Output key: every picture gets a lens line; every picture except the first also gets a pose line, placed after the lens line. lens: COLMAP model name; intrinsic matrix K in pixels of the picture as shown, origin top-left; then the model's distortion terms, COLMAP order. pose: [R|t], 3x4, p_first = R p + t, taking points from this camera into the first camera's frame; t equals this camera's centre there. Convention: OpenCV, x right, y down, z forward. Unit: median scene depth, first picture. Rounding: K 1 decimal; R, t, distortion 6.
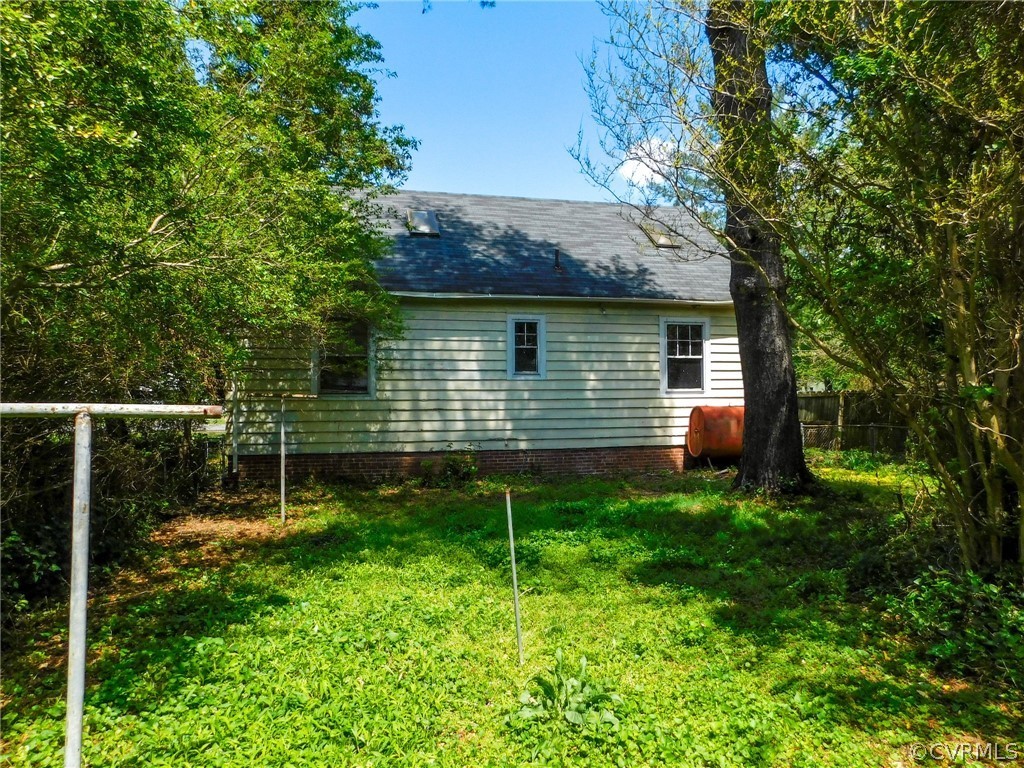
lens RADIAL K [[682.1, 0, 508.1], [0, 682.1, 380.6], [0, 0, 1]] dist [-0.065532, 0.054040]
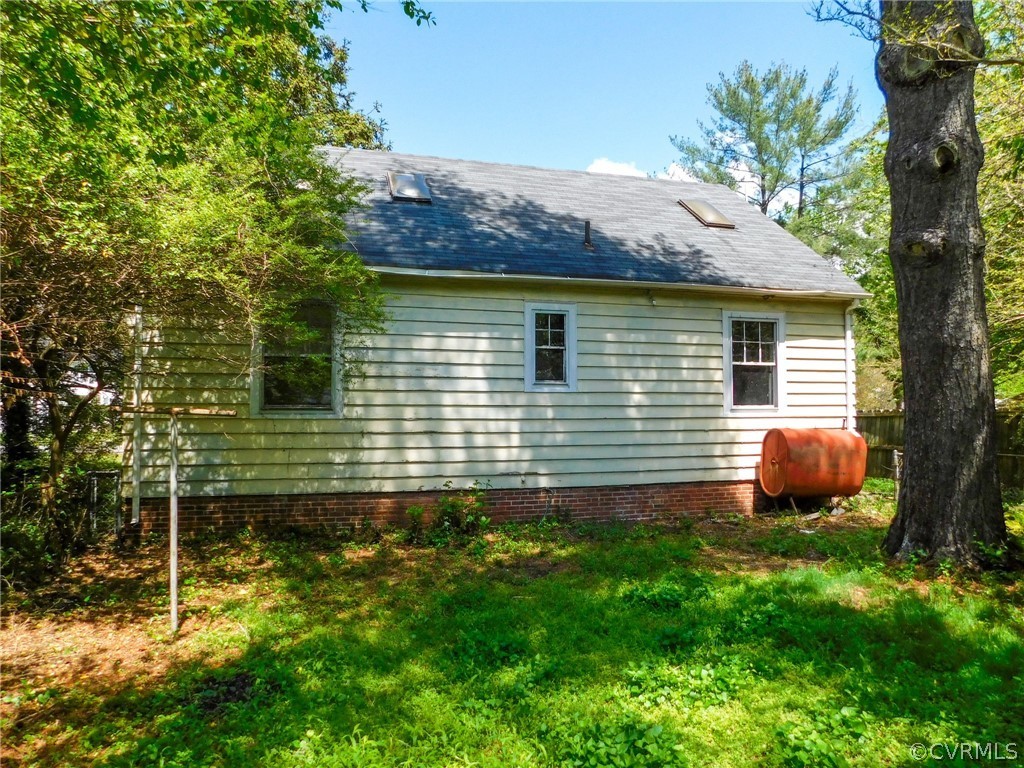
lens RADIAL K [[682.1, 0, 508.1], [0, 682.1, 380.6], [0, 0, 1]] dist [-0.065532, 0.054040]
pose [[0.999240, 0.006342, 0.038462, -0.045327], [-0.005286, 0.999608, -0.027499, 0.006616], [-0.038622, 0.027275, 0.998882, 0.262260]]
